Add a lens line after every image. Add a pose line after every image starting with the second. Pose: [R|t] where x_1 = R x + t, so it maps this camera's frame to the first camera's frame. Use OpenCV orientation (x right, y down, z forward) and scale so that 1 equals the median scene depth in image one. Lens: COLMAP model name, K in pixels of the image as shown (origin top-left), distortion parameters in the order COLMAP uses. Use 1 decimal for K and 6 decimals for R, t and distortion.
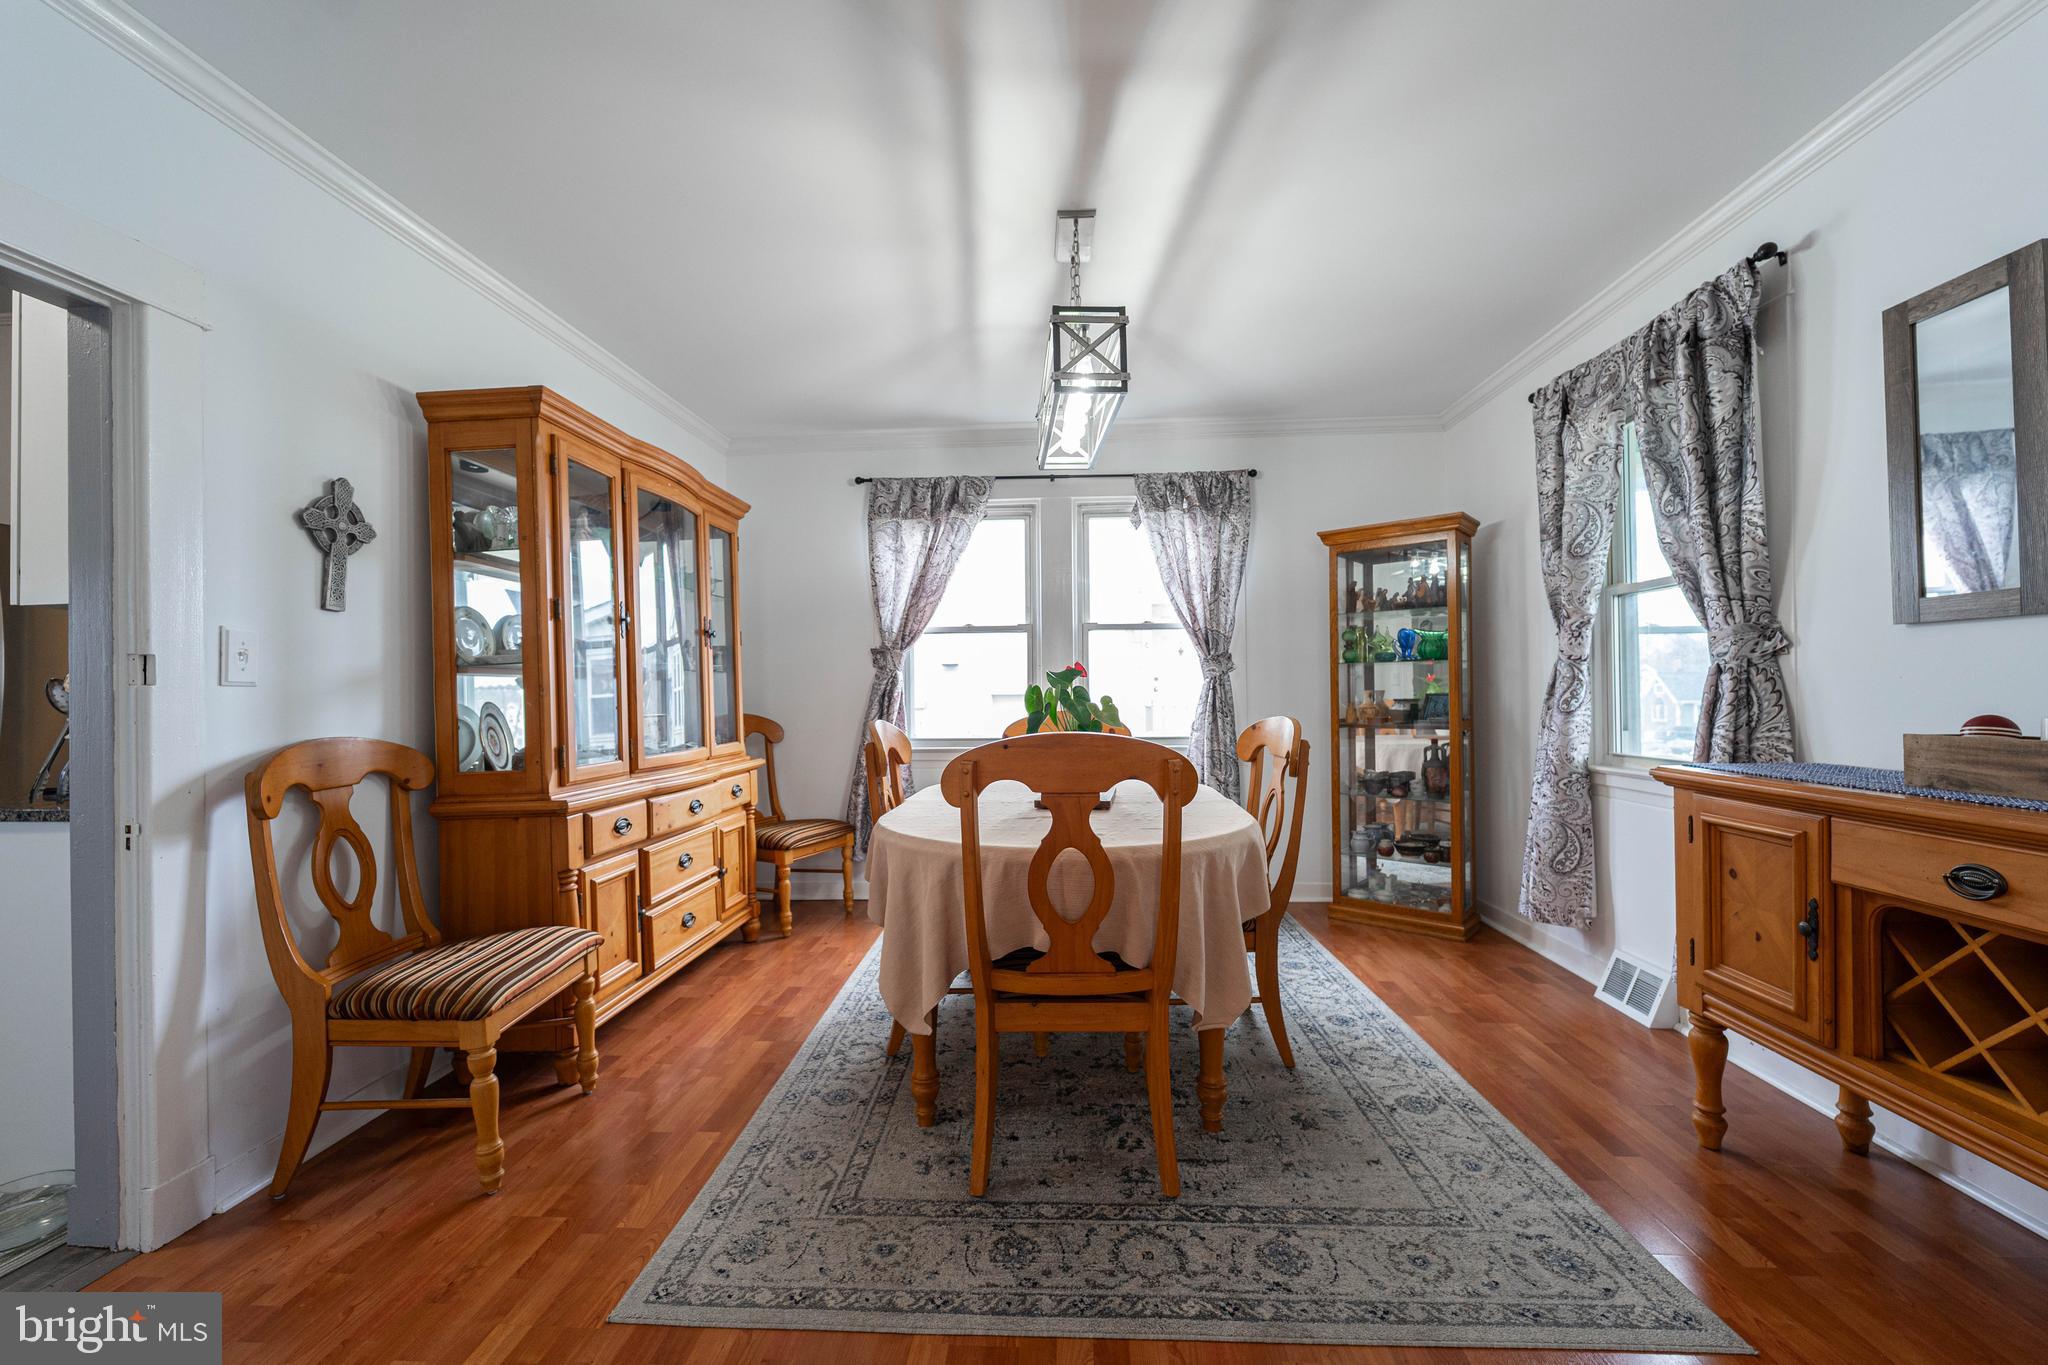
lens RADIAL K [[810.4, 0, 1019.9], [0, 810.4, 682.8], [0, 0, 1]] dist [0.002216, -0.000531]
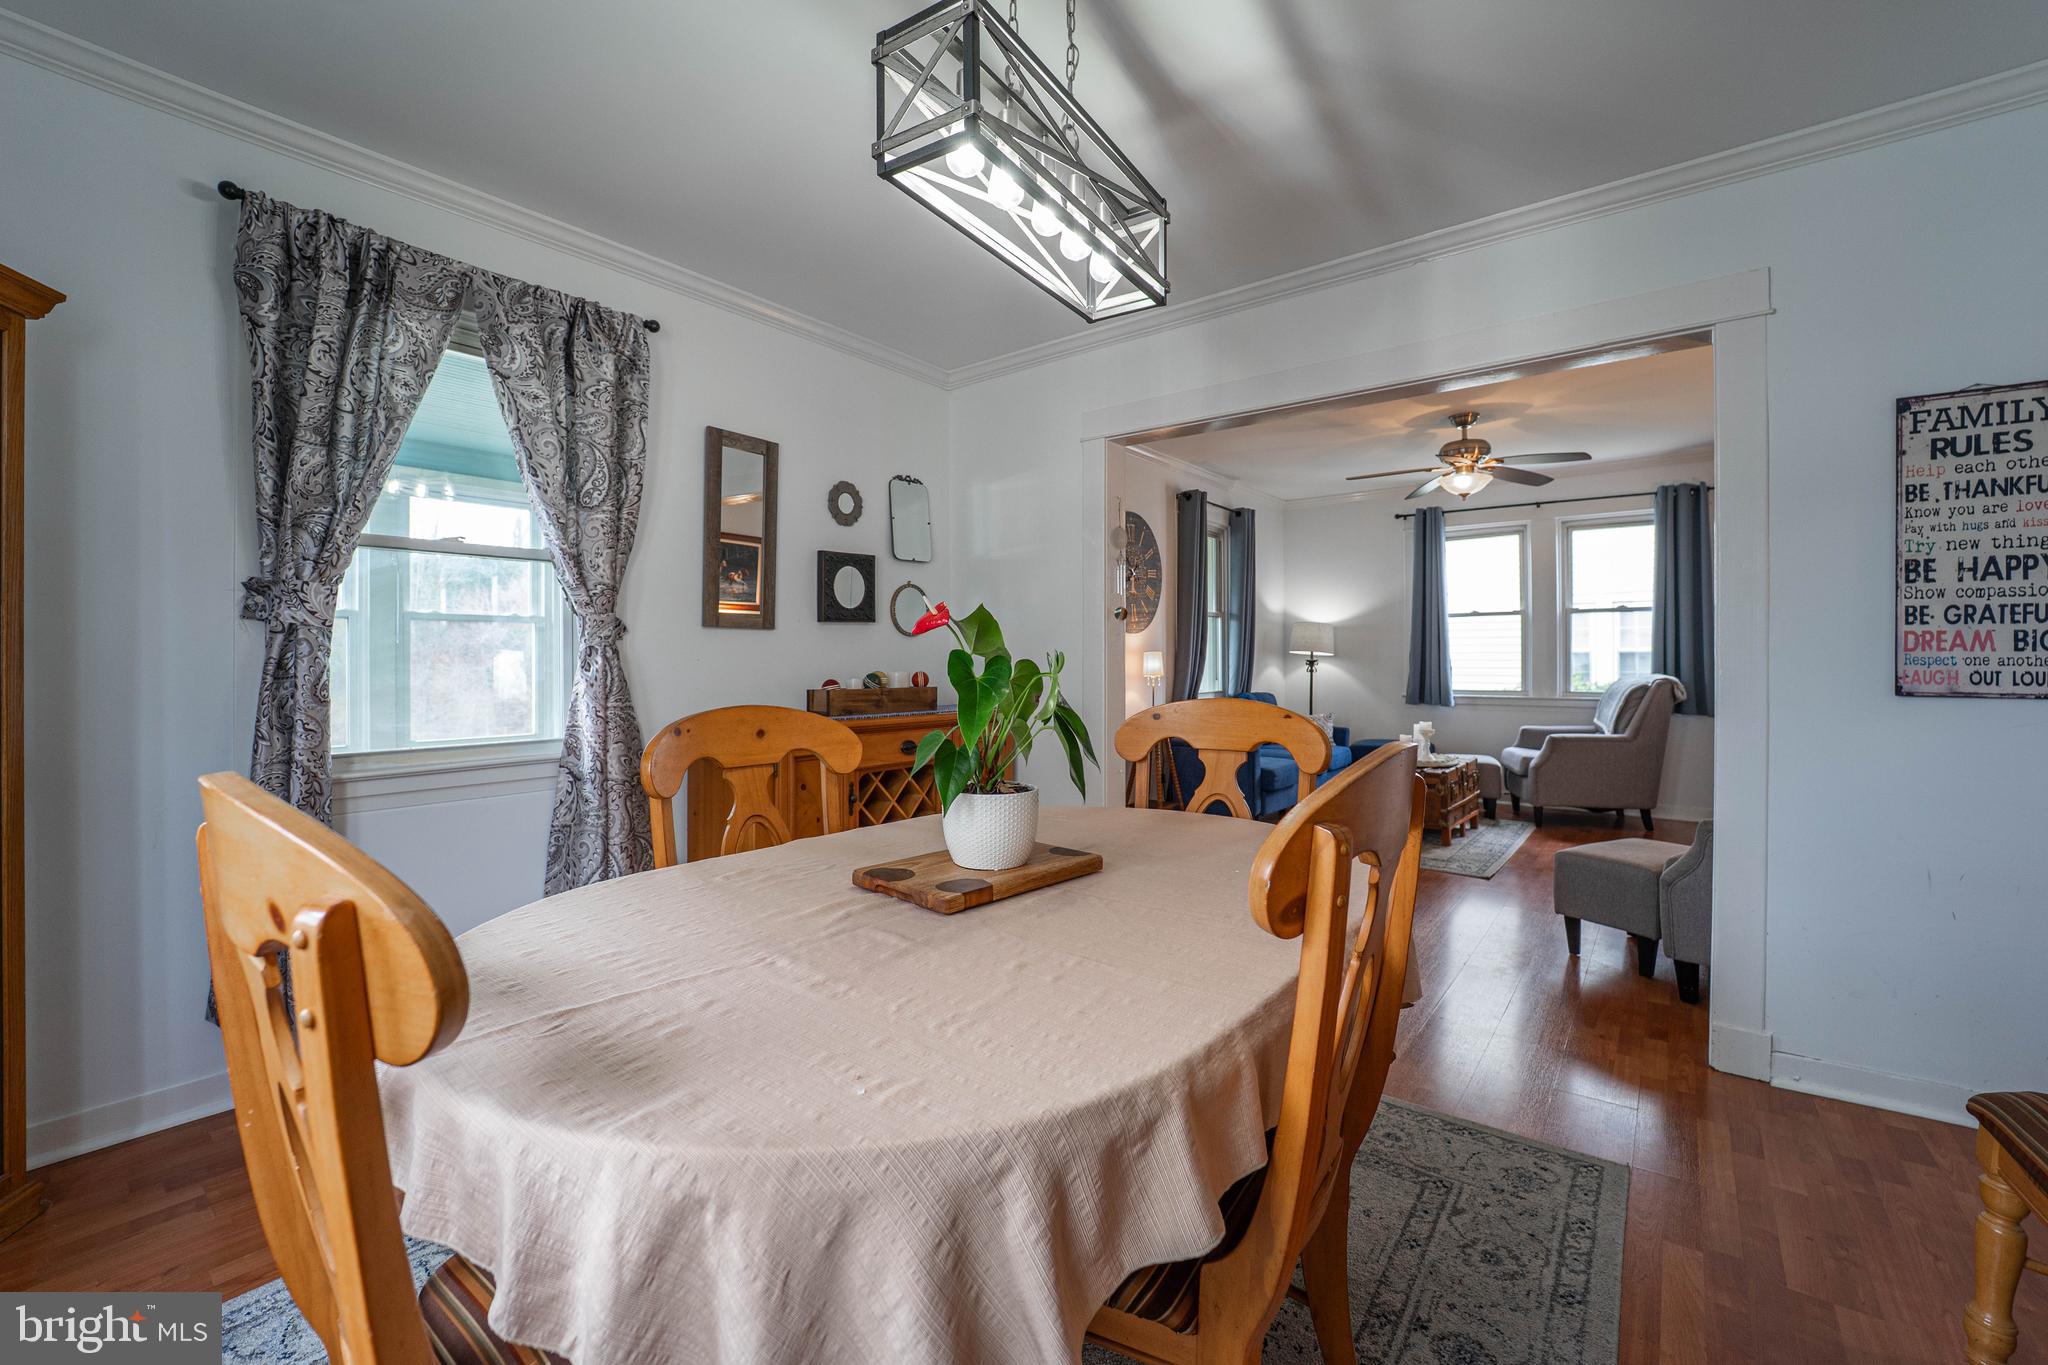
lens RADIAL K [[848.5, 0, 1067.3], [0, 848.5, 661.6], [0, 0, 1]] dist [-0.001144, -0.000001]
pose [[-0.848292, 0.018293, 0.529212, -0.253333], [0.010972, 0.999796, -0.016972, 0.020799], [-0.529414, -0.008591, -0.848320, 1.344846]]
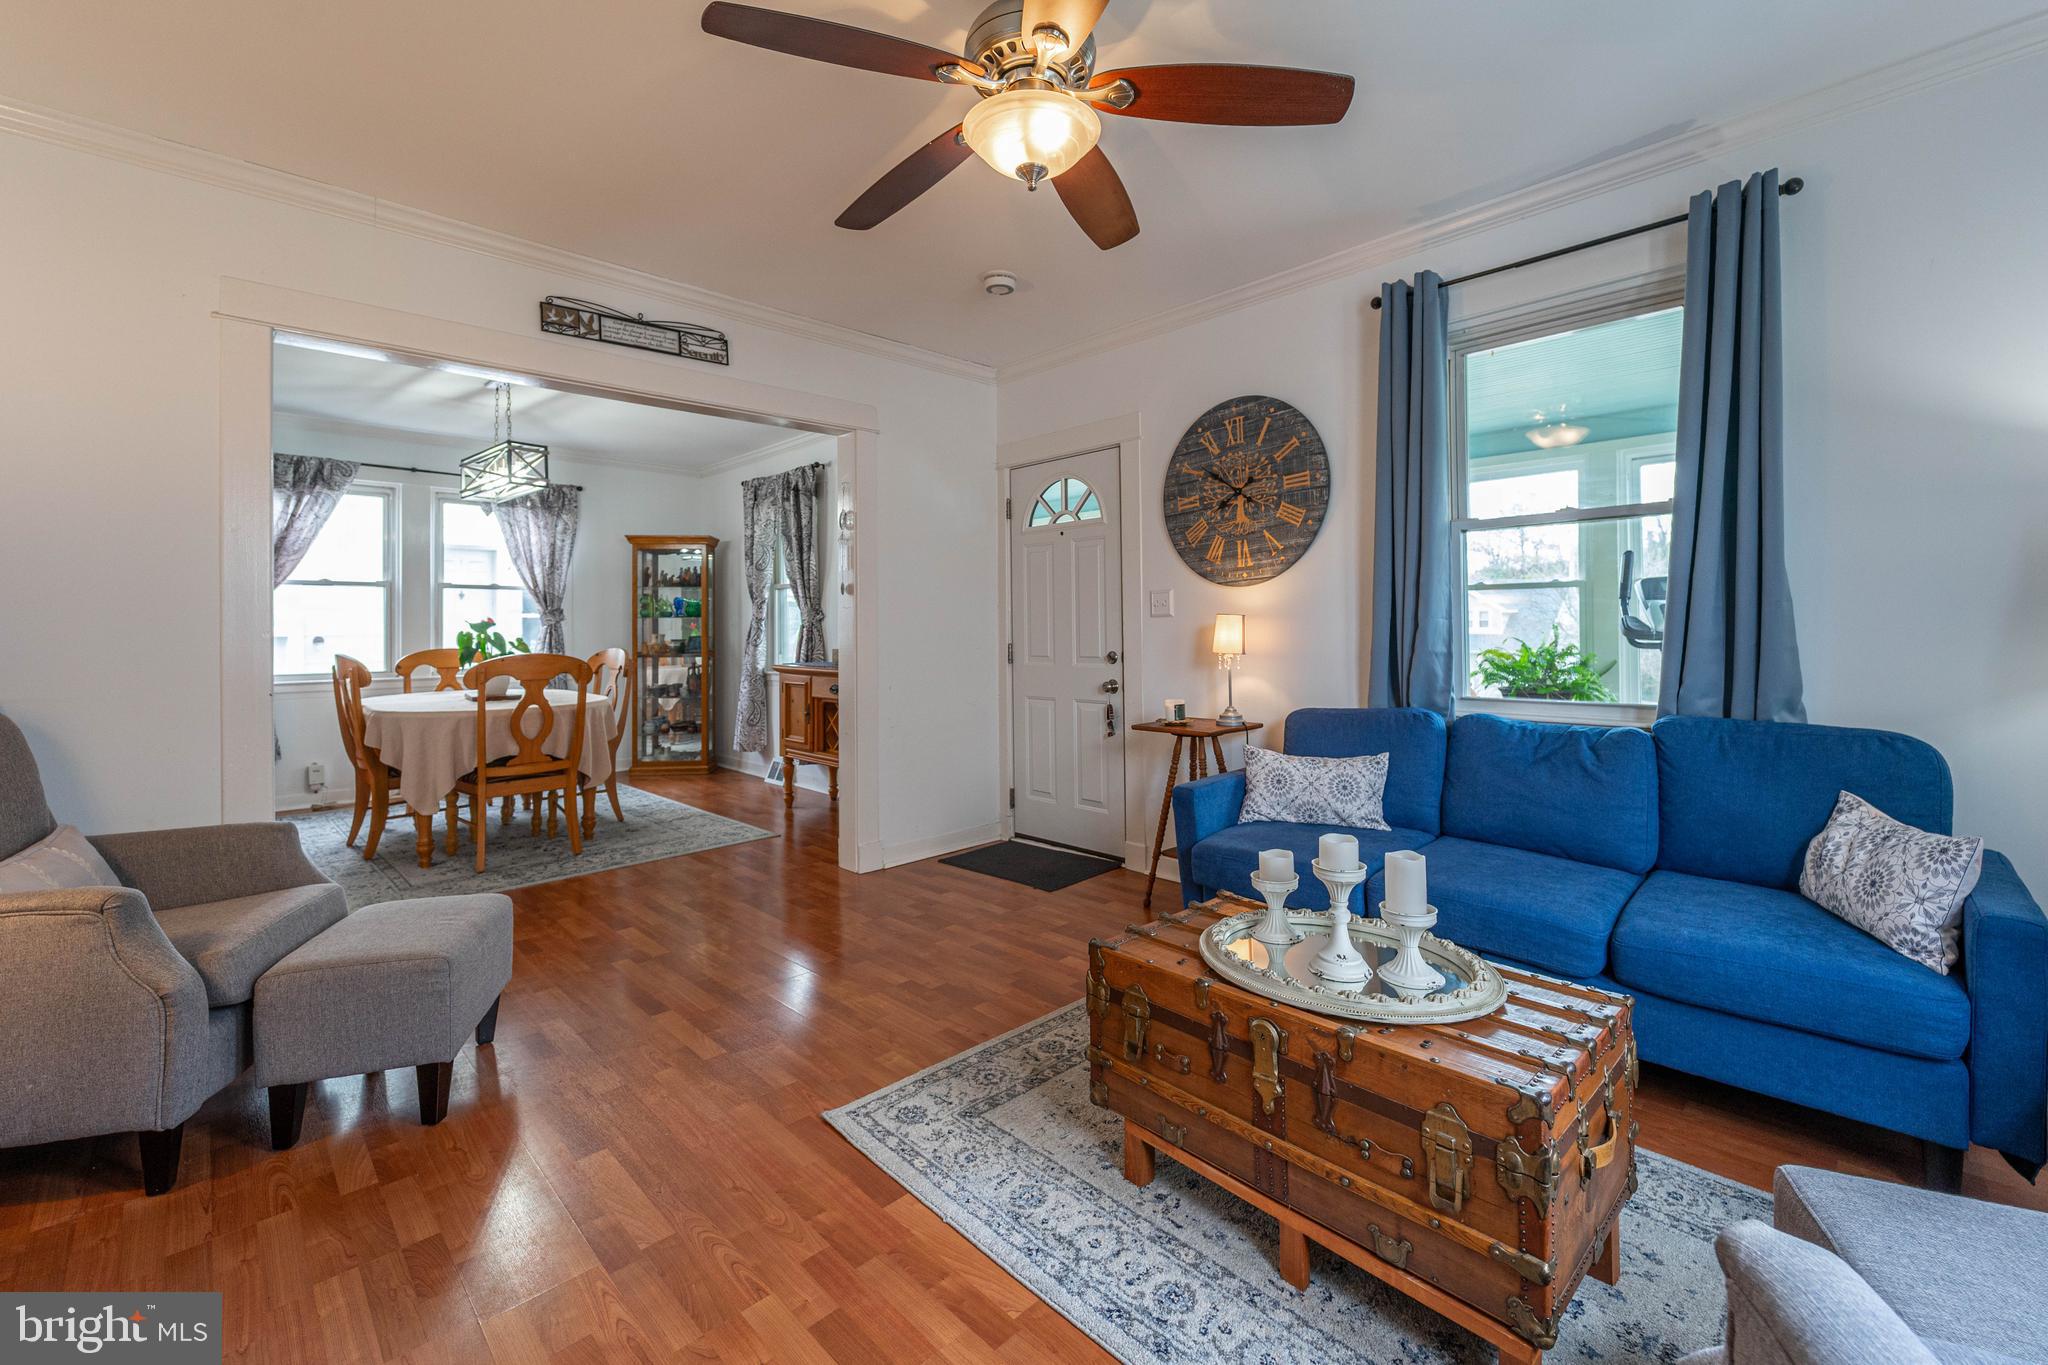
lens RADIAL K [[858.1, 0, 1023.5], [0, 858.1, 621.4], [0, 0, 1]] dist [-0.001541, 0.000051]
pose [[0.673487, 0.012475, 0.739094, -0.494365], [-0.008784, 0.999922, -0.008872, -0.011228], [-0.739147, -0.000517, 0.673544, -1.010802]]
